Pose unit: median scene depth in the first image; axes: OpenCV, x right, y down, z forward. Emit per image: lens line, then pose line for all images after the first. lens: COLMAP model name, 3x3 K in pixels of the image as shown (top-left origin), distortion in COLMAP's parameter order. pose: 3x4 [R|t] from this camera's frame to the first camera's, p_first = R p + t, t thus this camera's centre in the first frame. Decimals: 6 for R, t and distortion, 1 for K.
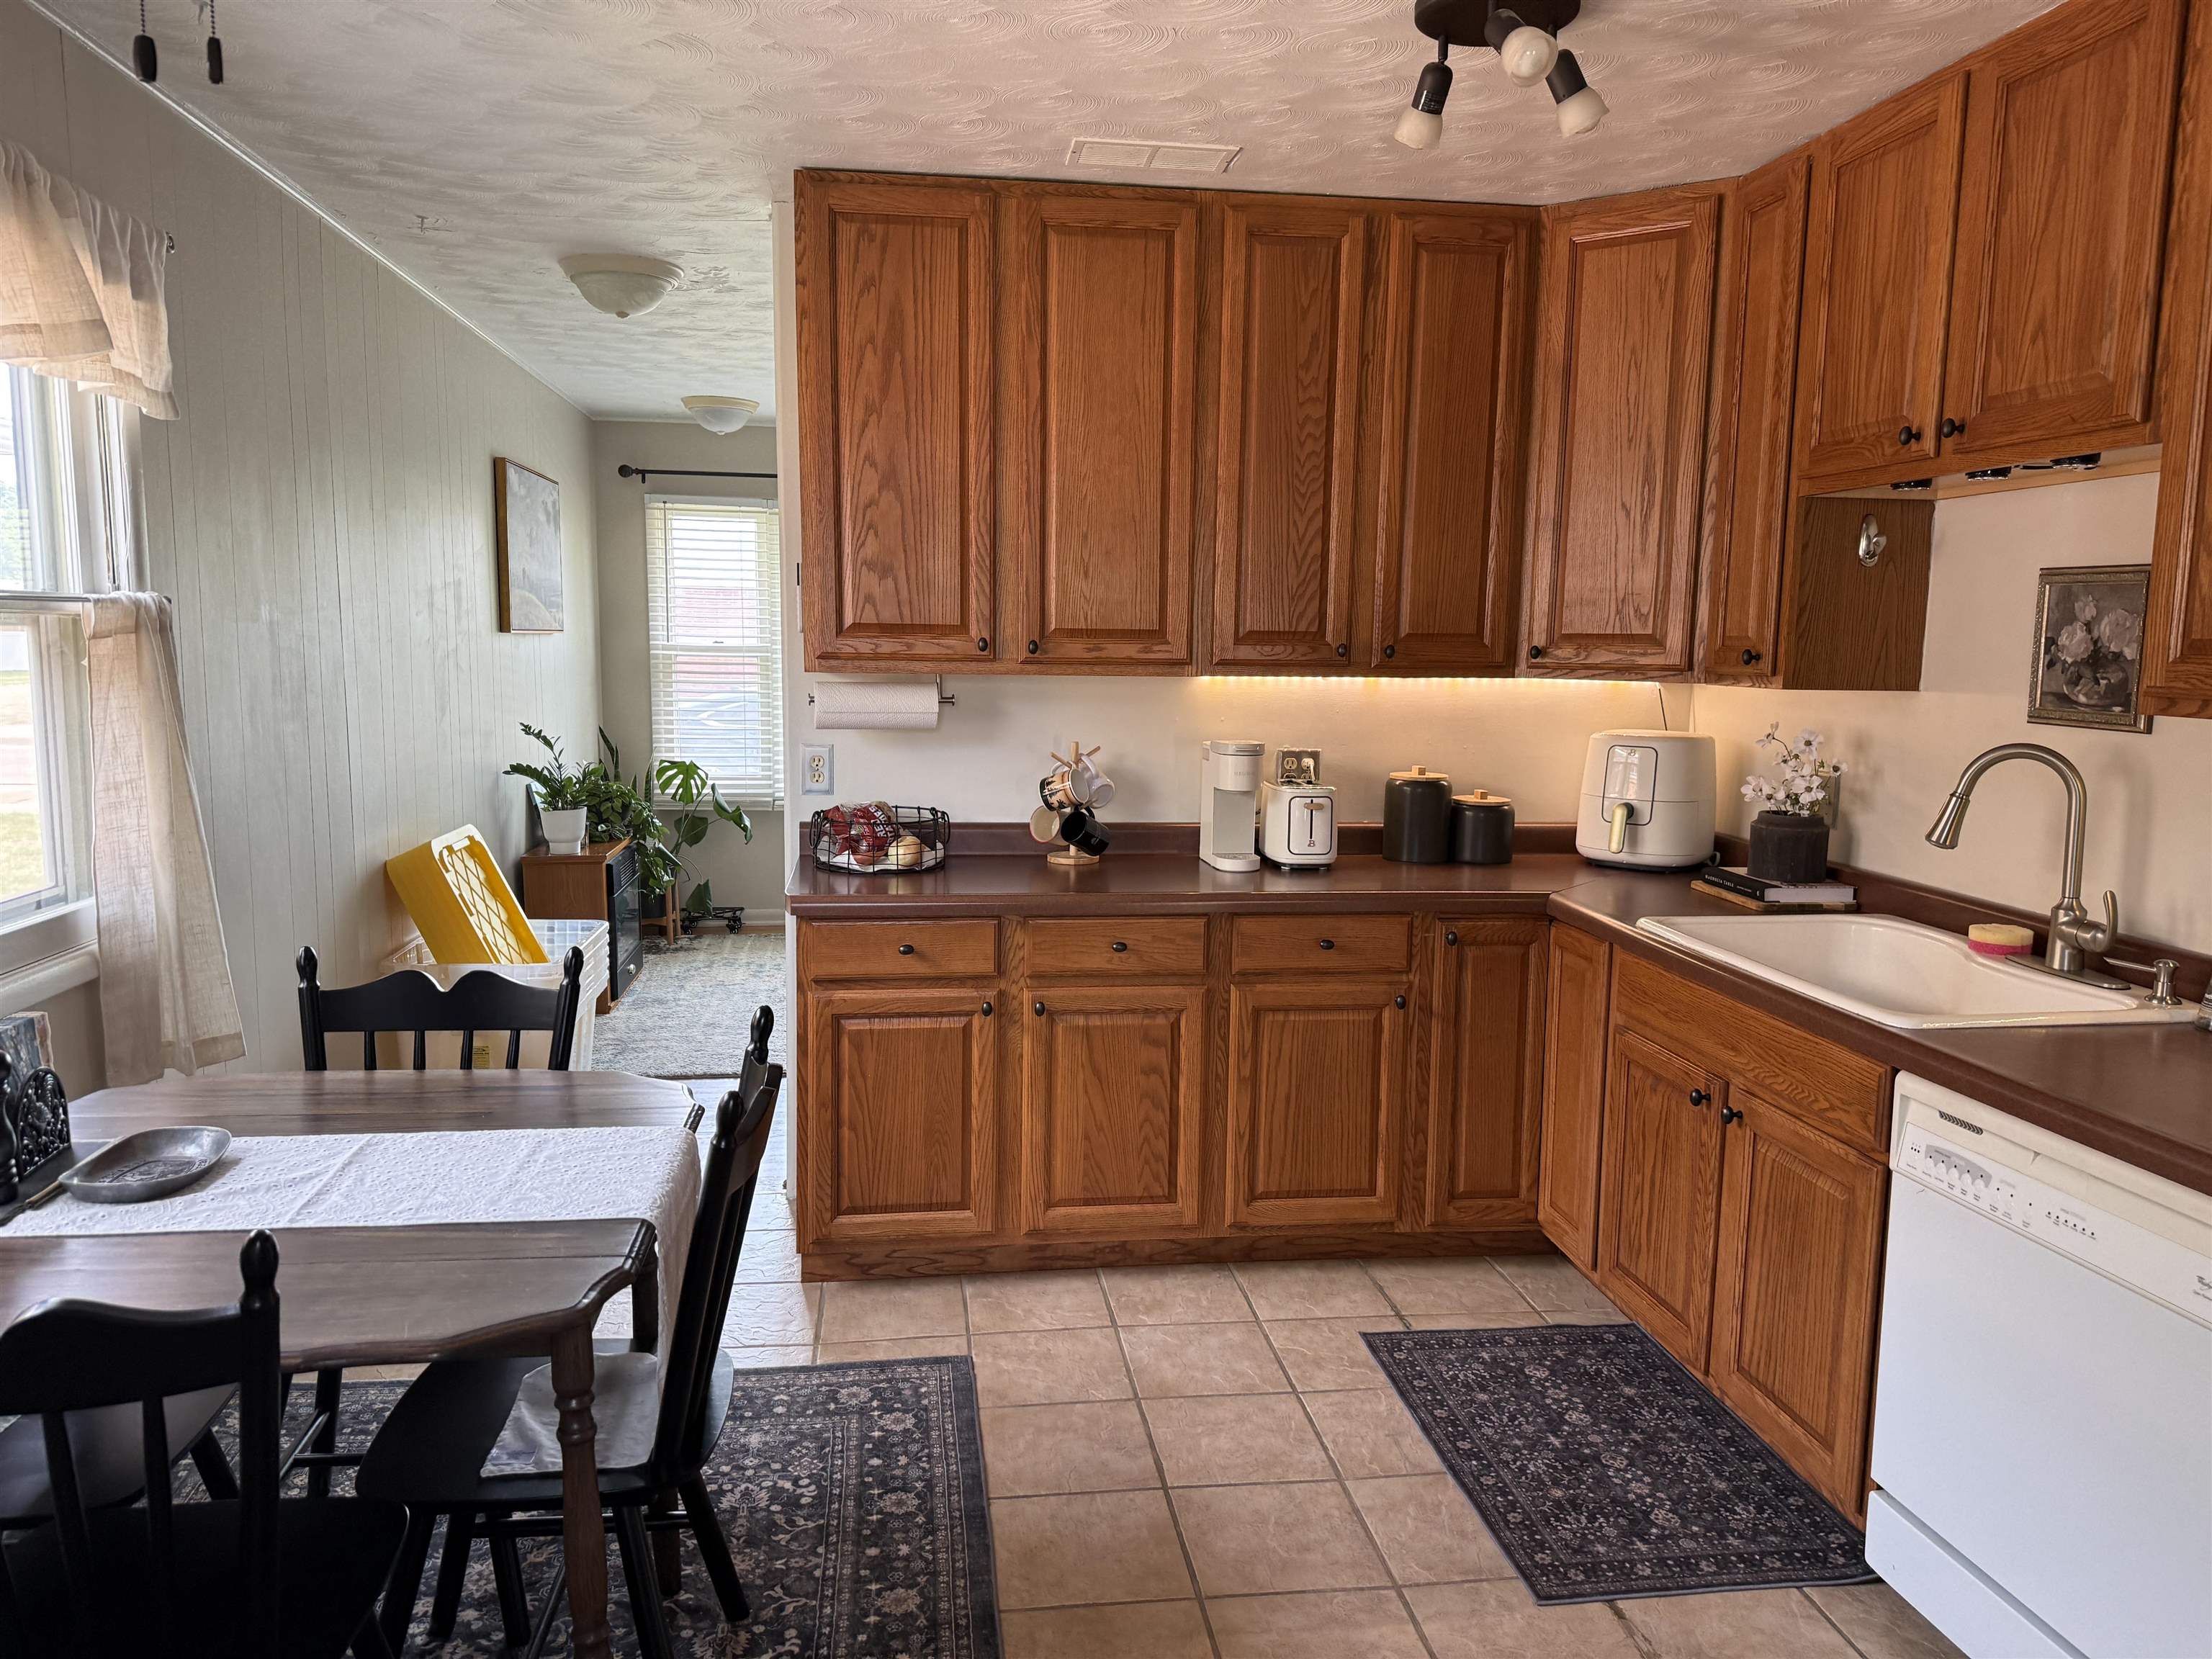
lens RADIAL K [[1571.5, 0, 1105.7], [0, 1571.5, 816.0], [0, 0, 1]] dist [0.072598, -0.016056]
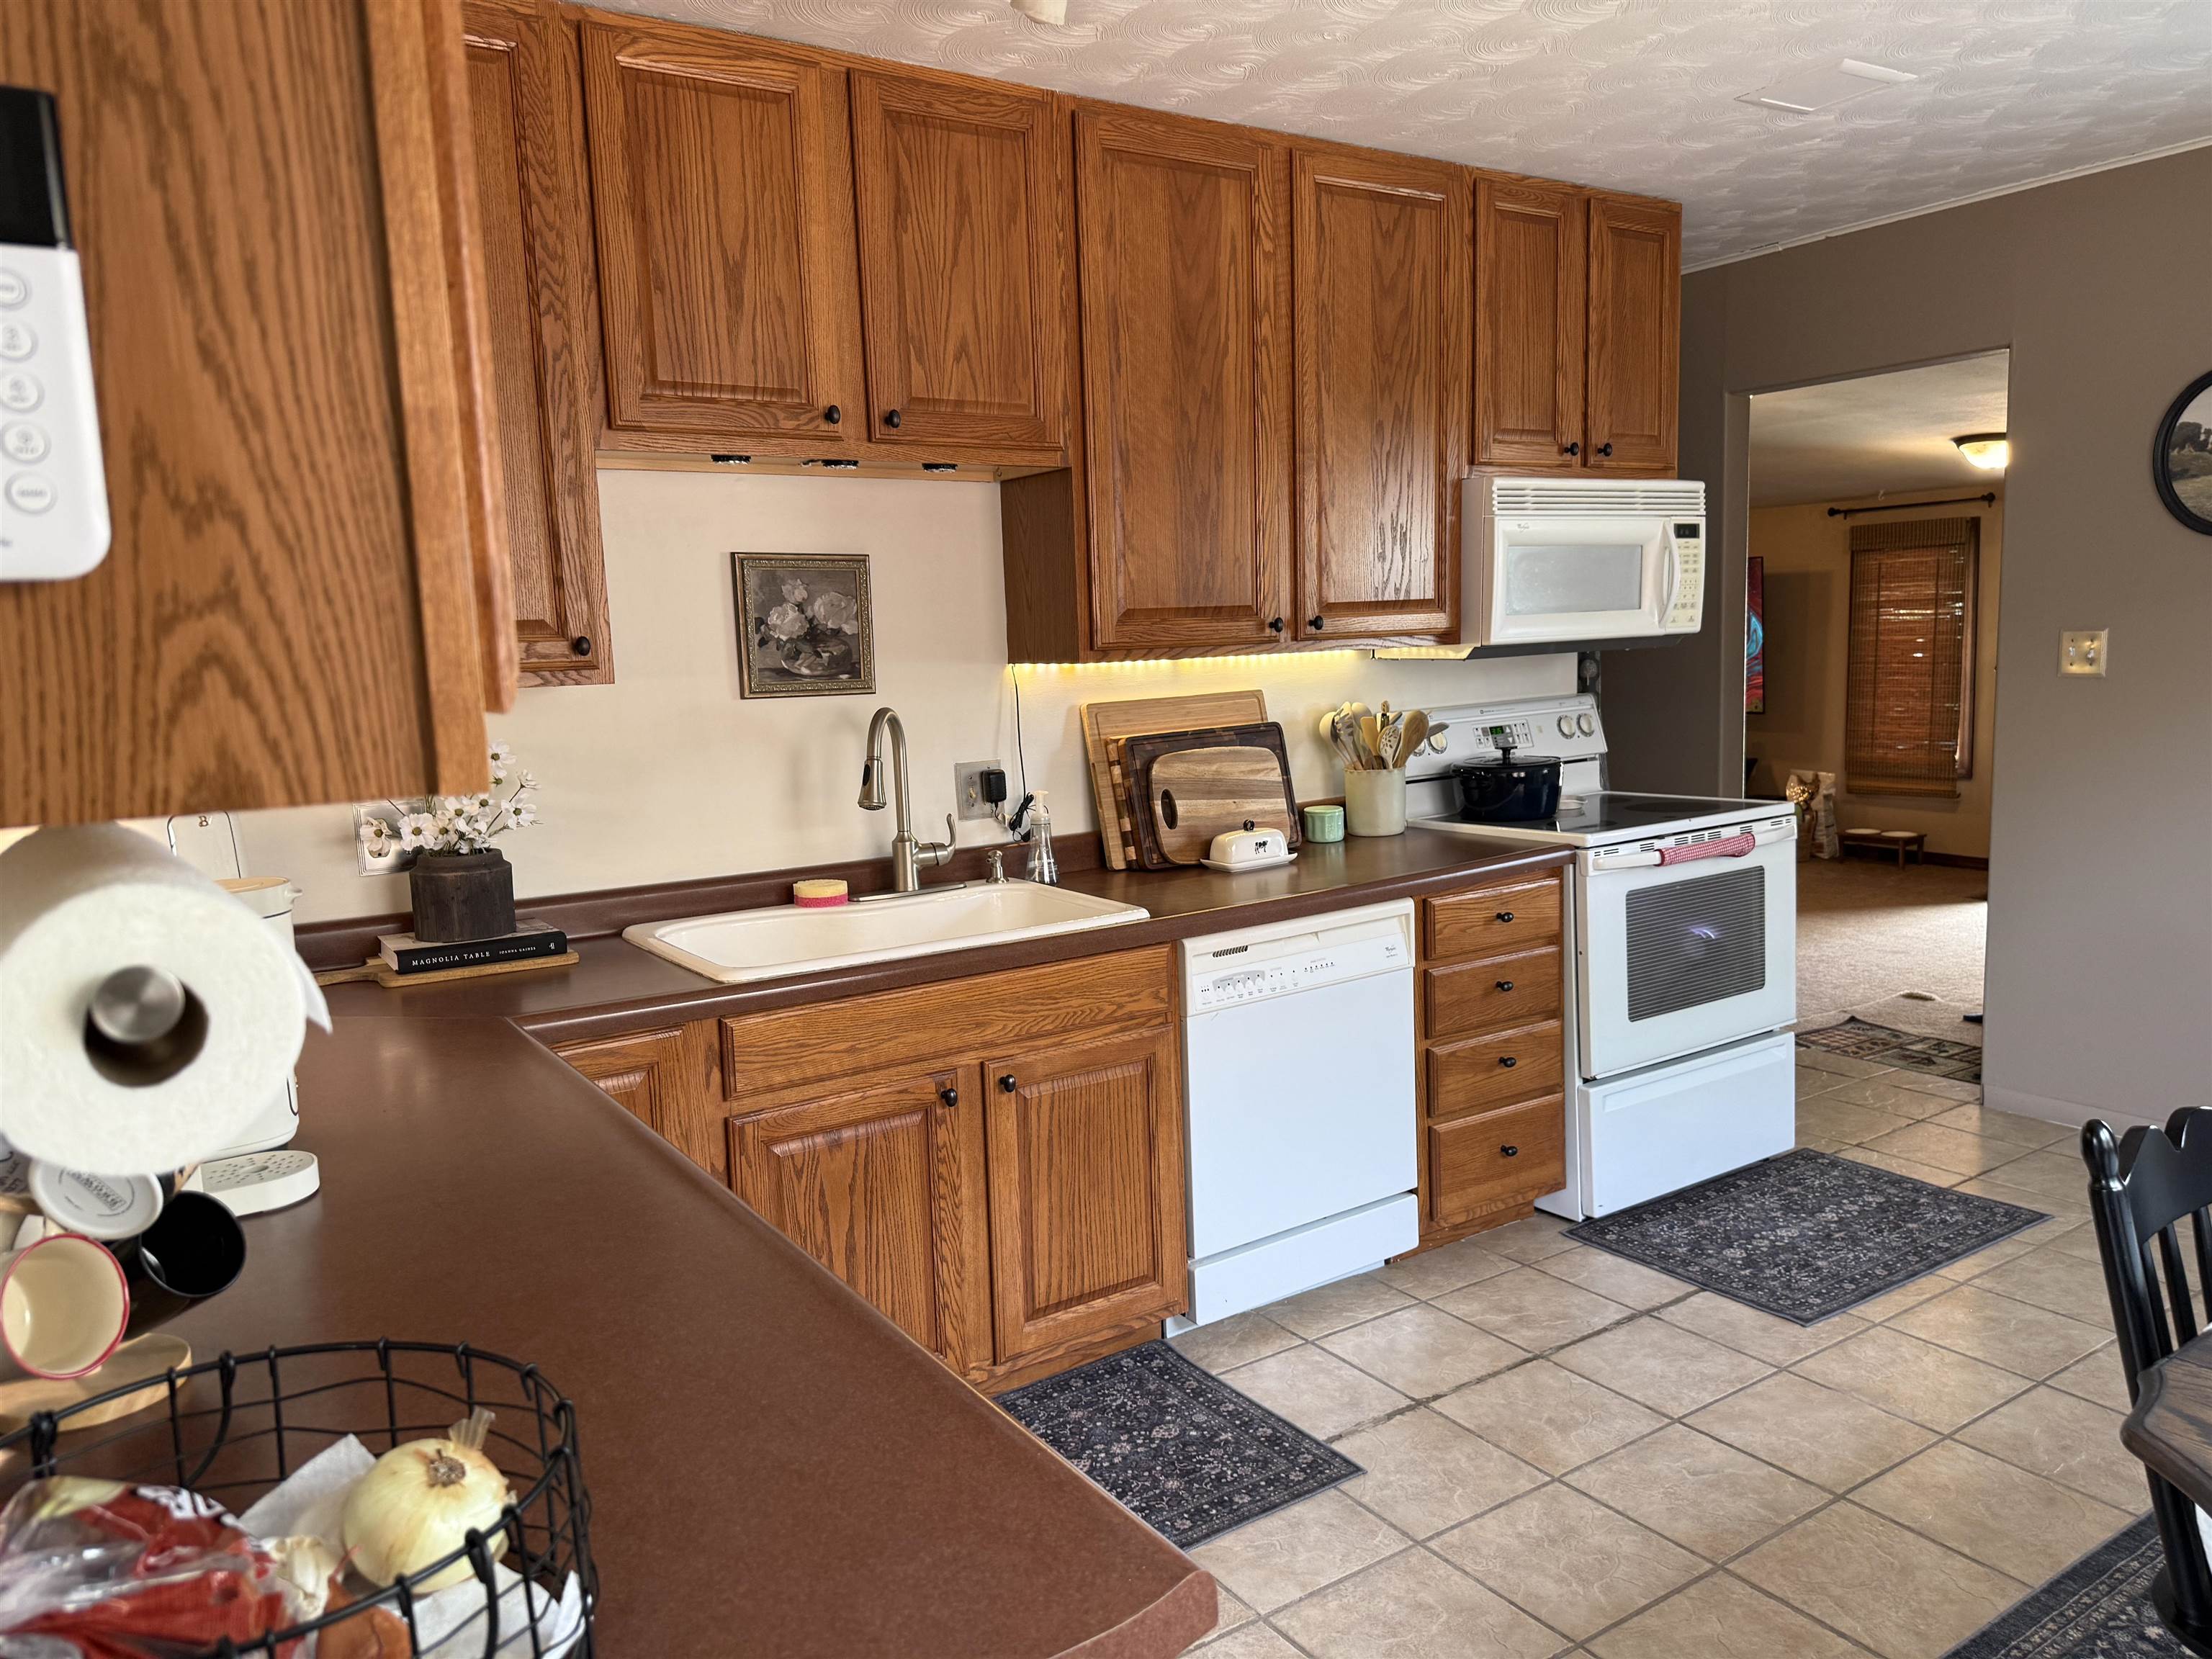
lens RADIAL K [[1571.5, 0, 1116.8], [0, 1571.5, 845.2], [0, 0, 1]] dist [0.072598, -0.016056]
pose [[-0.426754, -0.116449, 0.896839, -0.515072], [0.139656, 0.971294, 0.192571, -0.140977], [-0.893520, 0.207429, -0.398241, 1.309293]]
